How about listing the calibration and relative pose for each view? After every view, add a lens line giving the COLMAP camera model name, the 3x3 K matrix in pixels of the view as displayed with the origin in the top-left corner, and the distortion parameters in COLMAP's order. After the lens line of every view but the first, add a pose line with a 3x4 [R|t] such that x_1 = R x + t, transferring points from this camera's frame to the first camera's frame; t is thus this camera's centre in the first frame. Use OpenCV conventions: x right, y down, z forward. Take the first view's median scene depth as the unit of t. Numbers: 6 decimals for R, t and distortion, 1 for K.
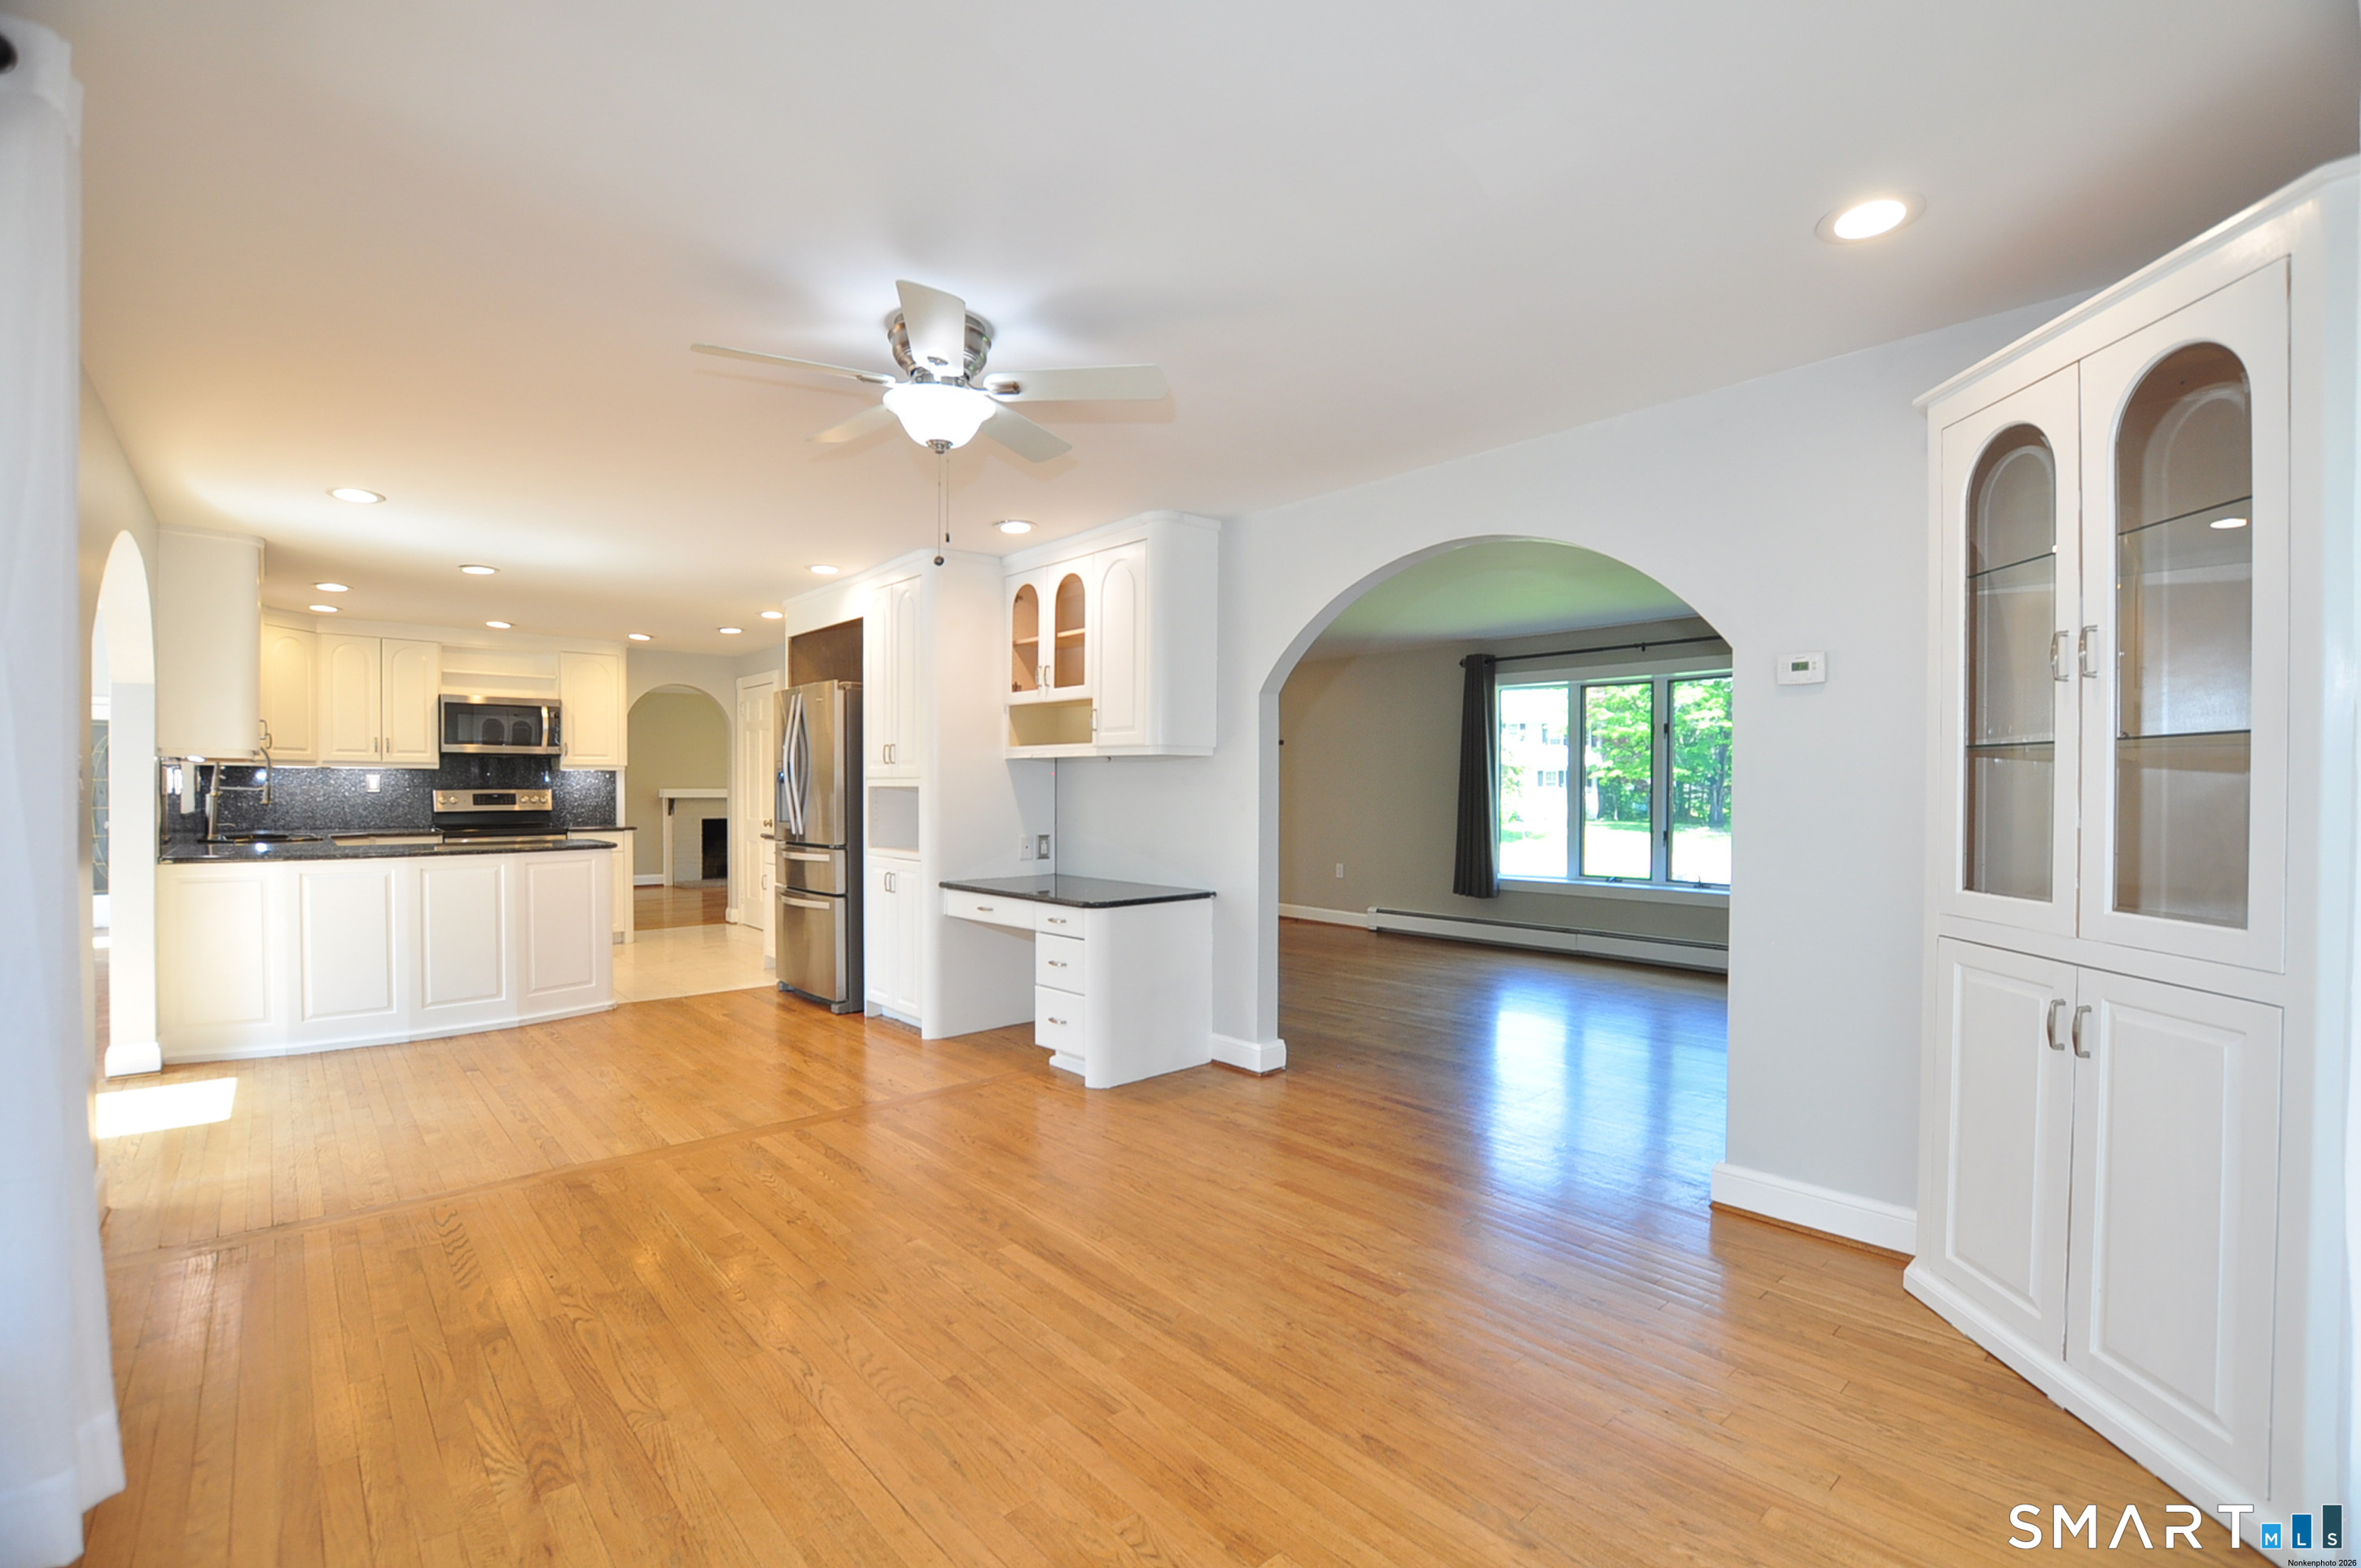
lens RADIAL K [[1039.1, 0, 1187.5], [0, 1039.1, 801.8], [0, 0, 1]] dist [-0.027401, 0.001180]
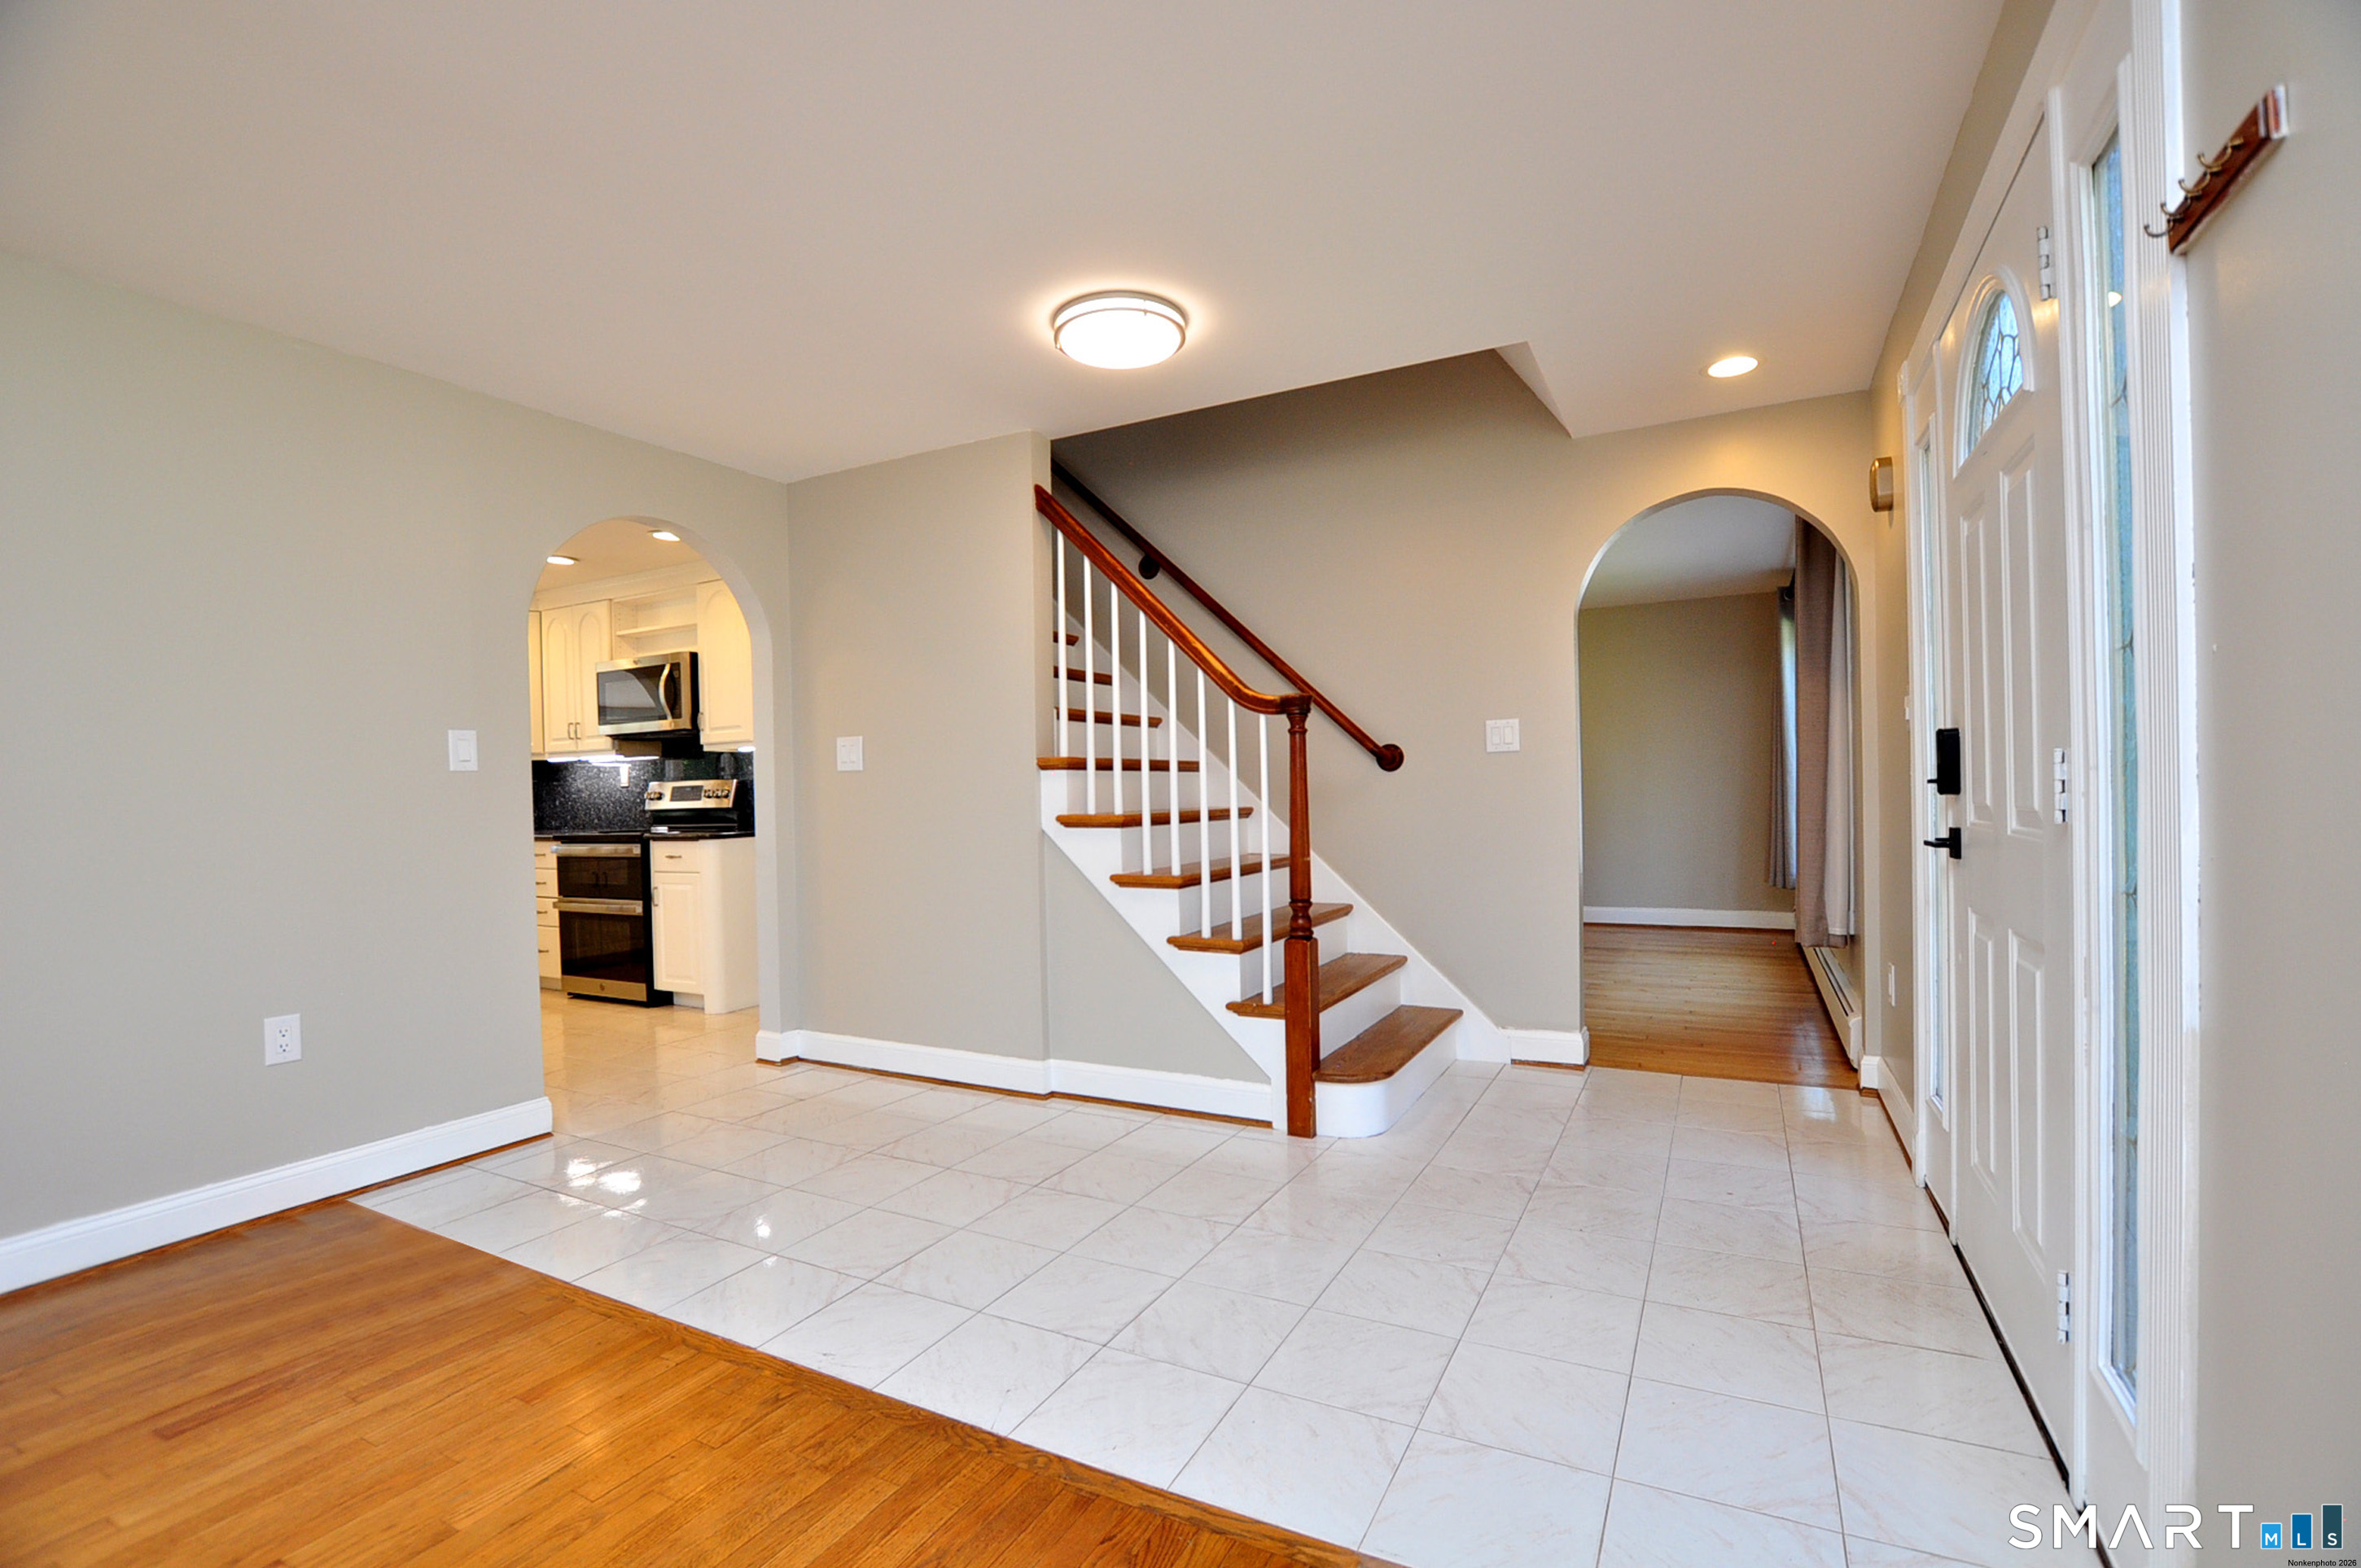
lens RADIAL K [[1017.3, 0, 1237.4], [0, 1017.3, 788.4], [0, 0, 1]] dist [-0.022336, 0.000060]
pose [[0.374056, -0.013848, -0.927303, 0.242478], [0.014715, 0.999851, -0.008995, 0.009203], [0.927289, -0.010281, 0.374204, 1.536685]]
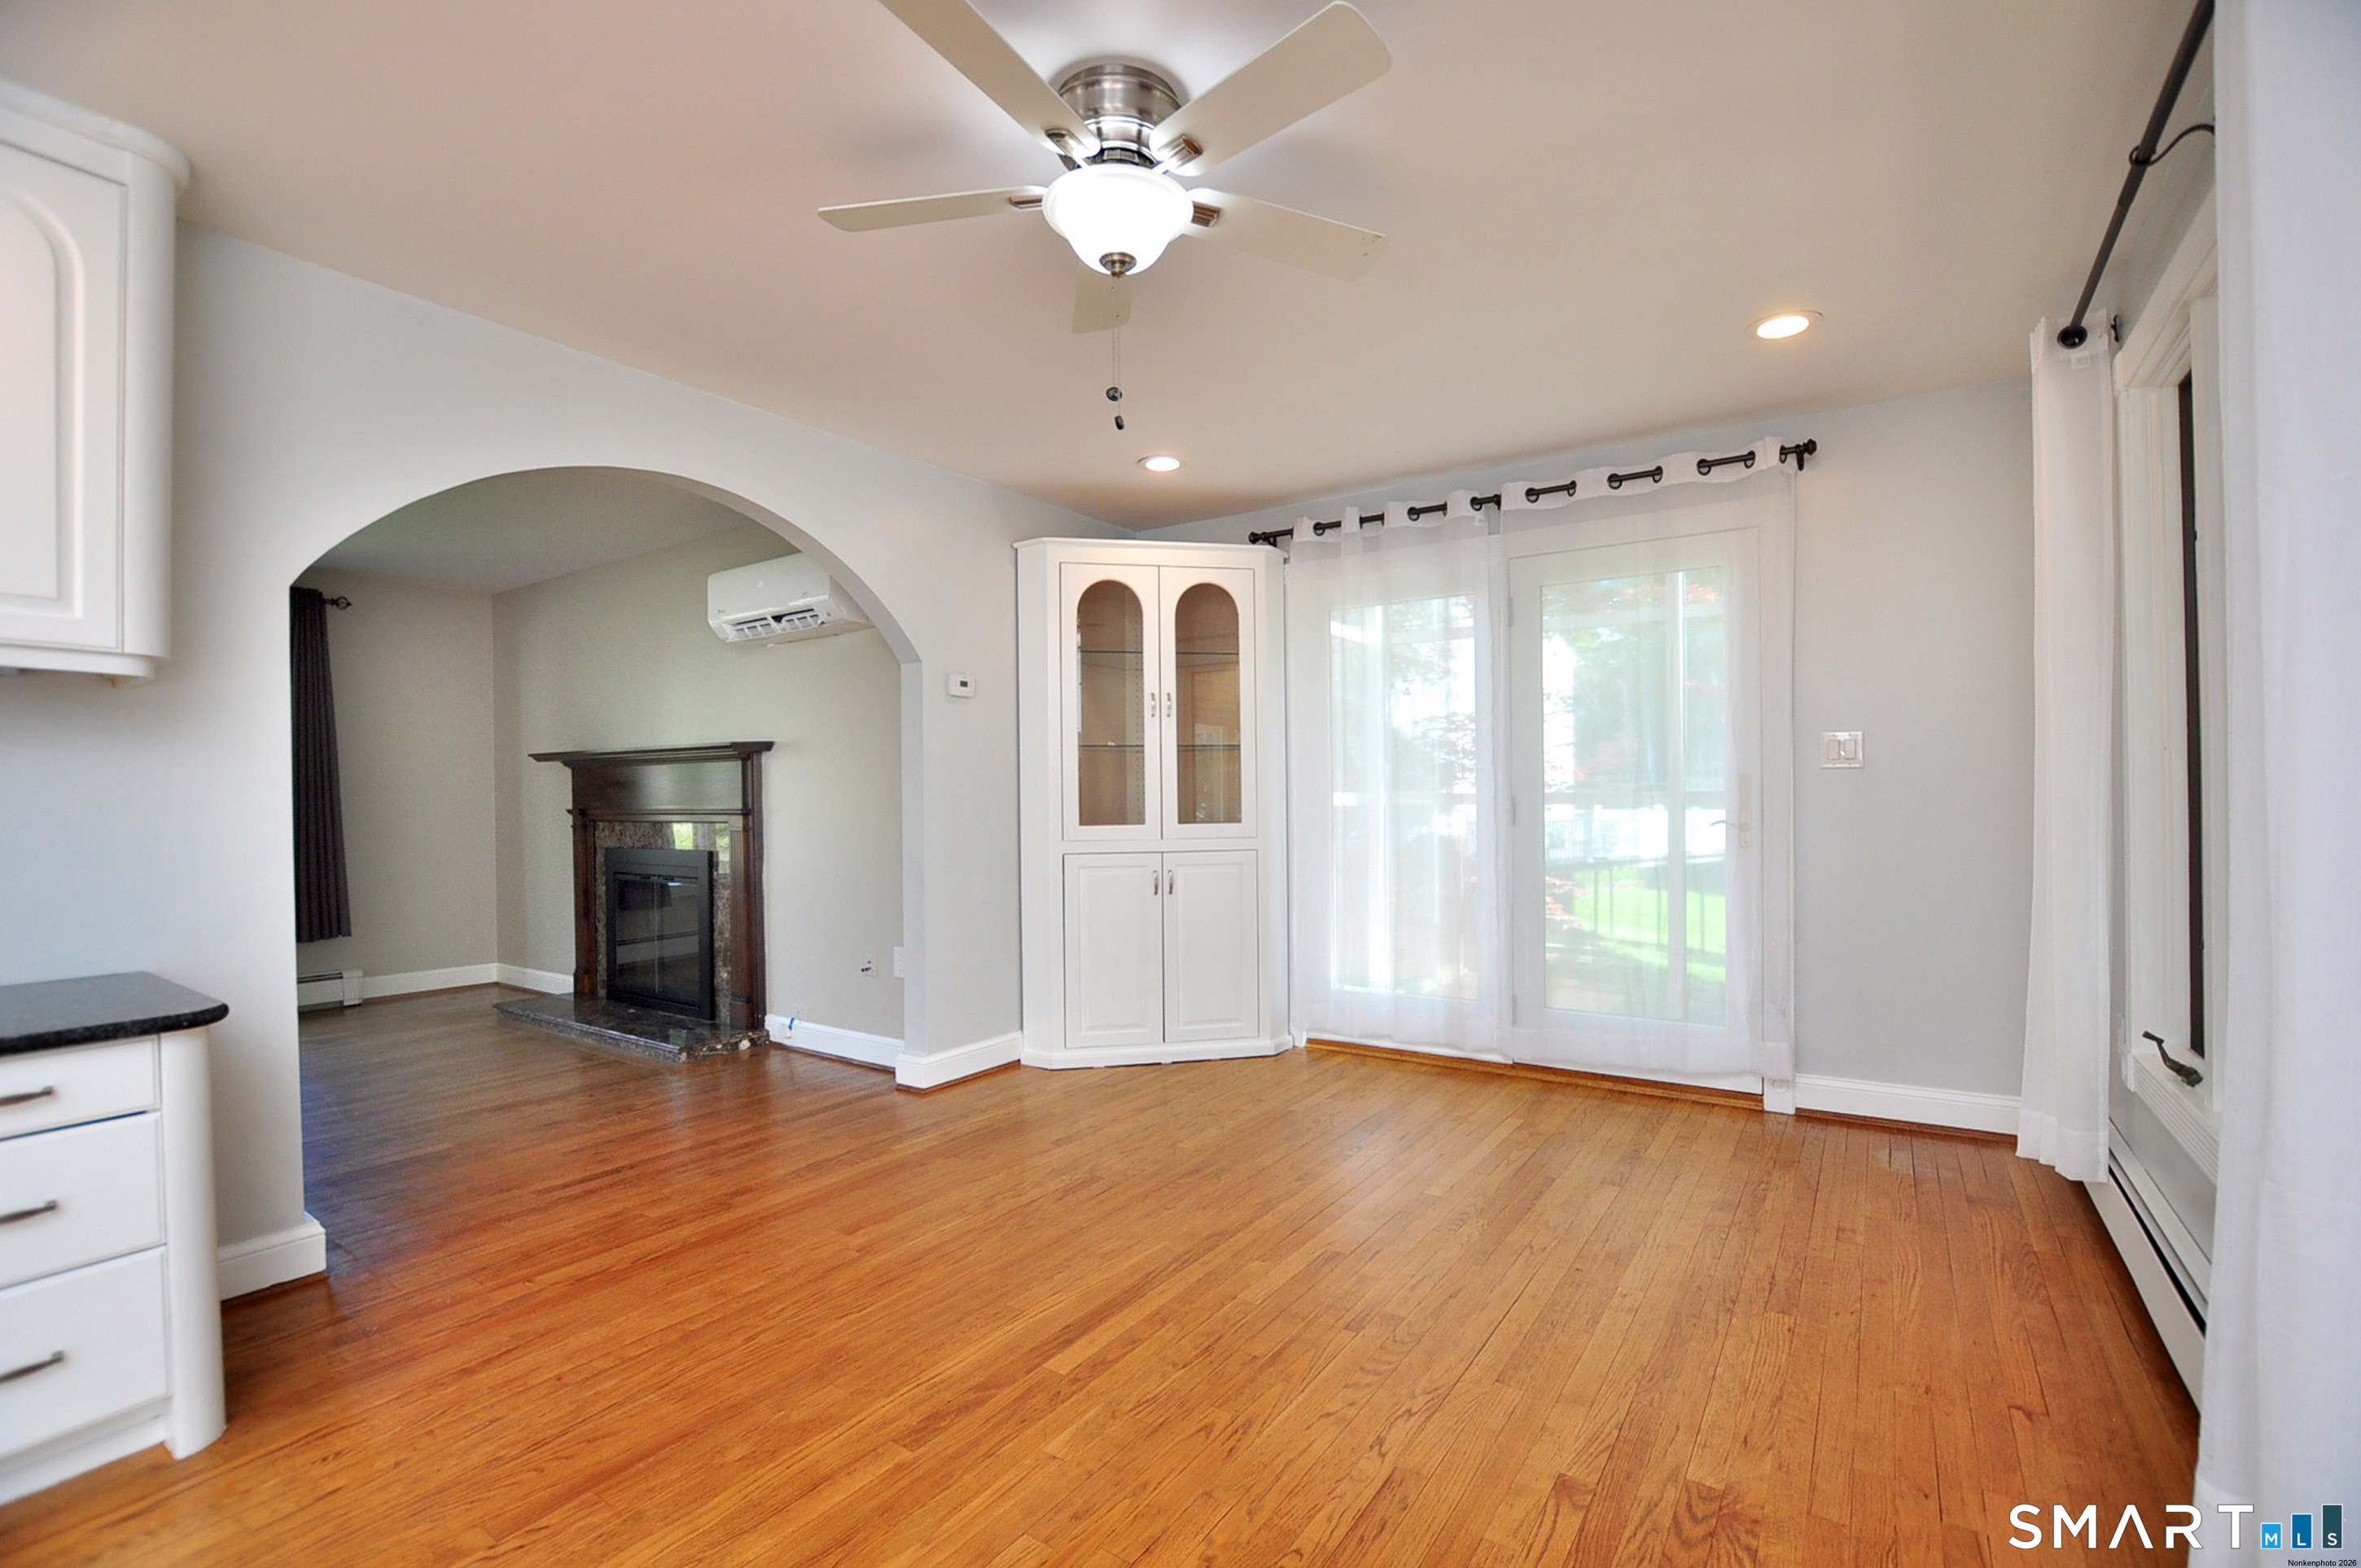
lens RADIAL K [[1039.1, 0, 1187.5], [0, 1039.1, 801.8], [0, 0, 1]] dist [-0.027401, 0.001180]
pose [[-0.241079, -0.007902, 0.970473, -0.444200], [0.024902, 0.999587, 0.014326, 0.009859], [-0.970186, 0.027621, -0.240783, 0.526677]]
